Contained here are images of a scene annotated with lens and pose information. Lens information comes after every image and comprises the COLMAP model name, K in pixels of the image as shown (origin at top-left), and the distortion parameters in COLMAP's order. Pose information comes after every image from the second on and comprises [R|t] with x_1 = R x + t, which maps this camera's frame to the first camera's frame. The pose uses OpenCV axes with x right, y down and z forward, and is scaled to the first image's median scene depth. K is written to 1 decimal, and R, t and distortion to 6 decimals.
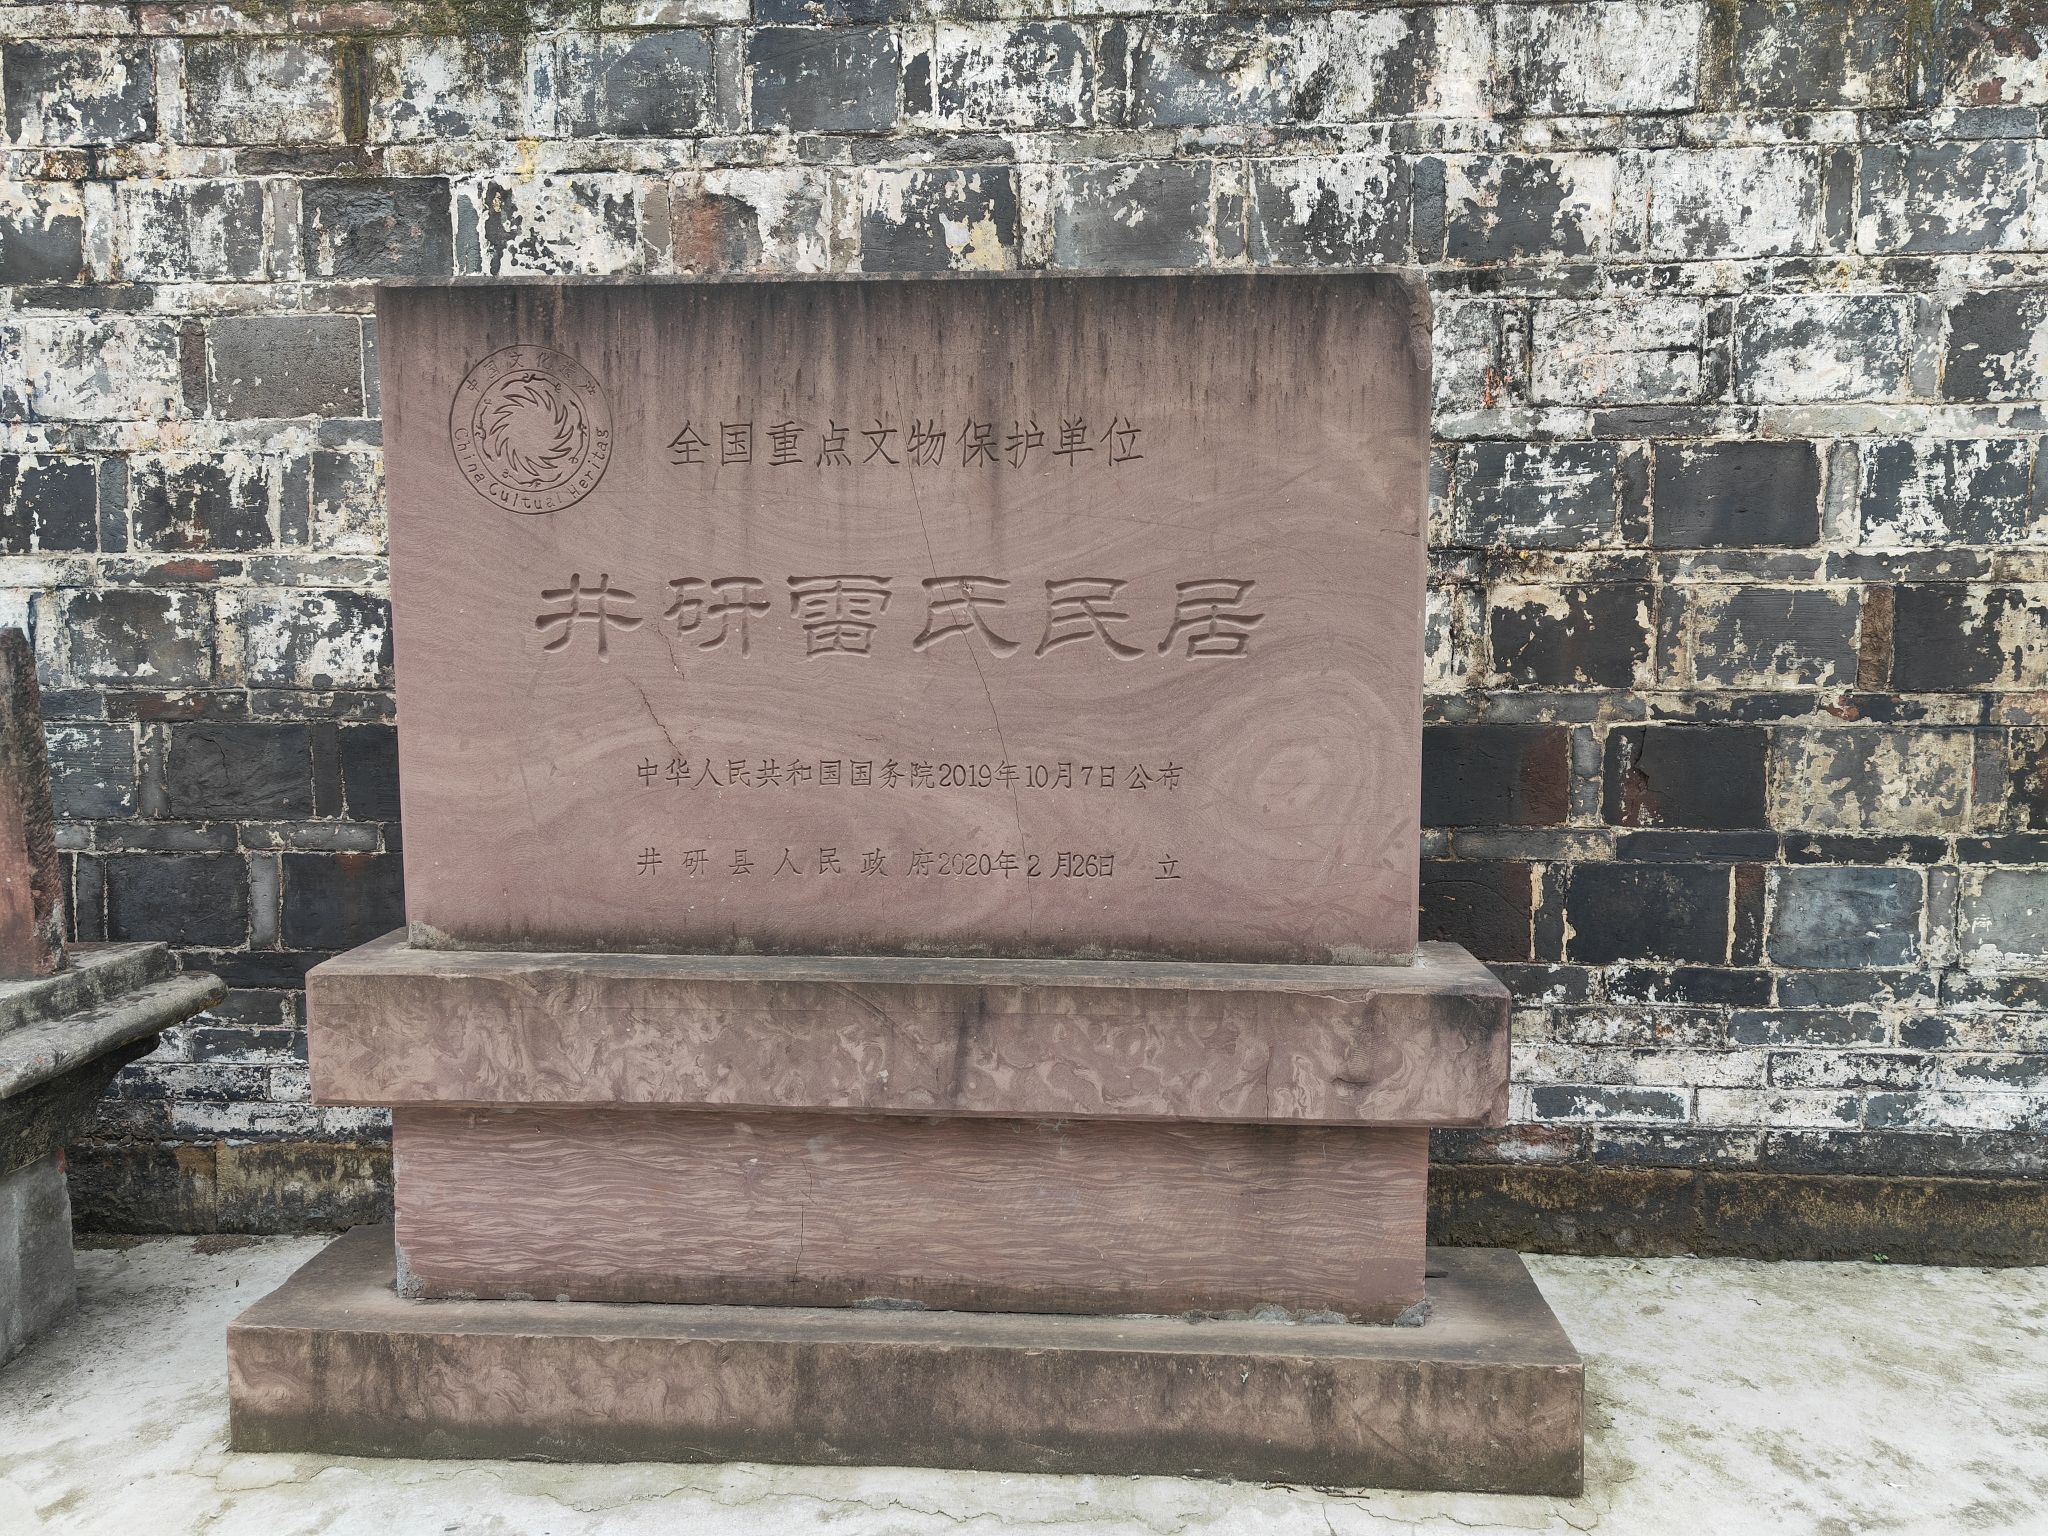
lens RADIAL K [[1598.2, 0, 1027.7], [0, 1598.2, 771.6], [0, 0, 1]] dist [0.049997, -0.039398]
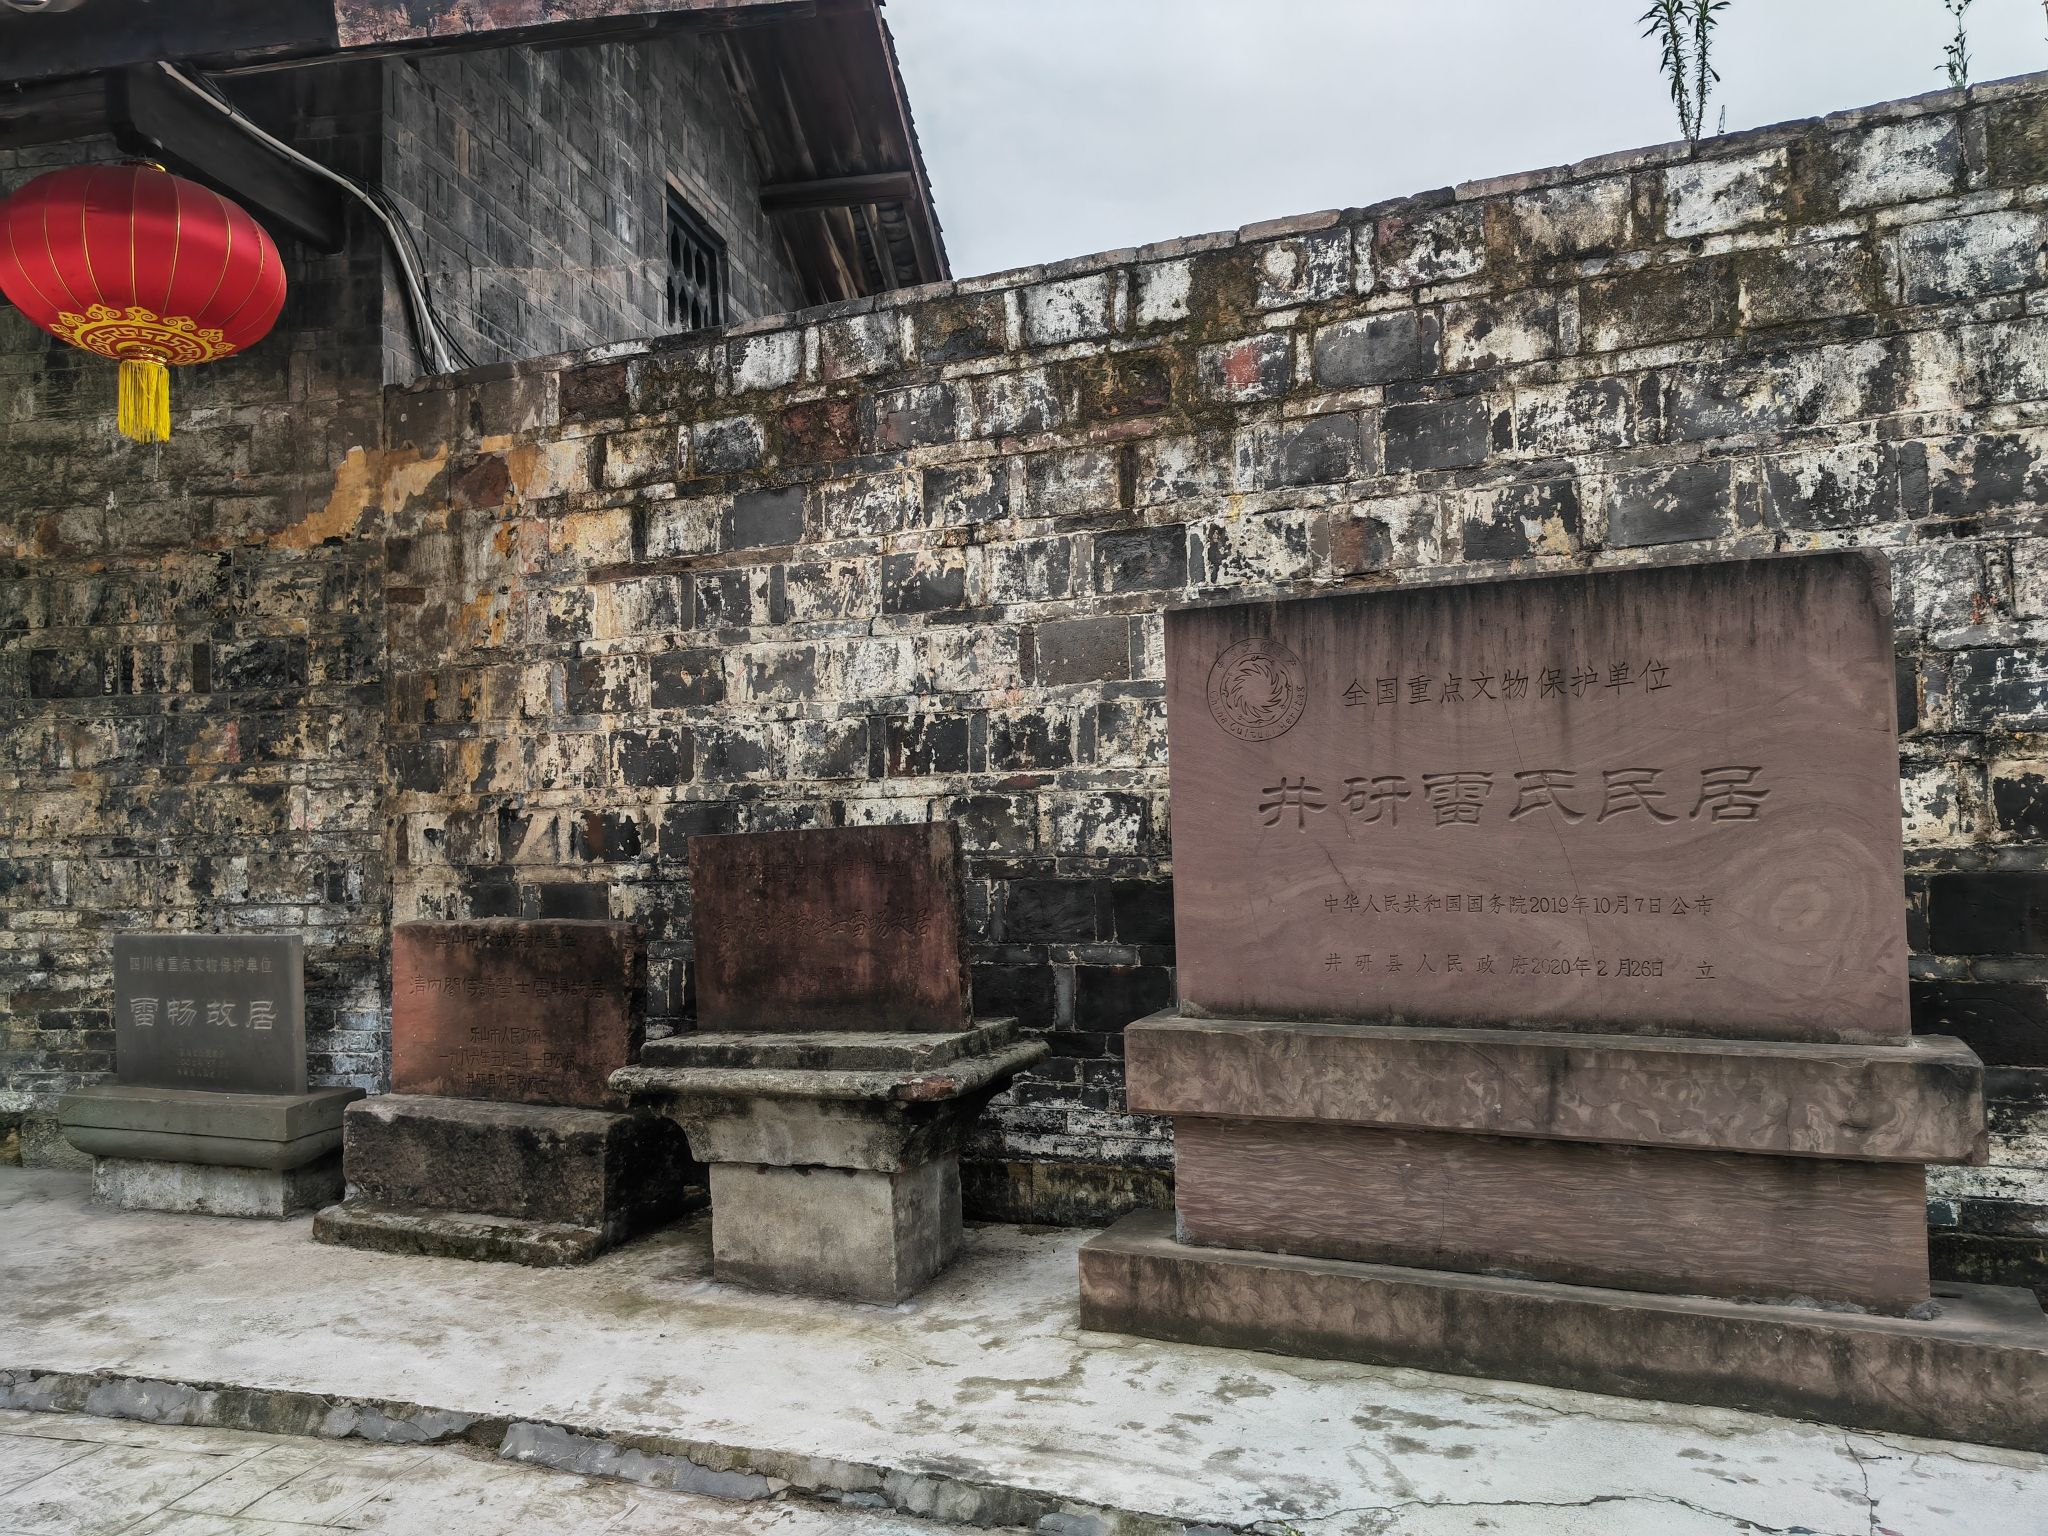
lens RADIAL K [[1598.2, 0, 1010.2], [0, 1598.2, 764.7], [0, 0, 1]] dist [0.049997, -0.039398]
pose [[0.932247, -0.035197, -0.360107, 0.034202], [-0.007925, 0.993032, -0.117575, 0.050693], [0.361736, 0.112463, 0.925472, -0.545130]]
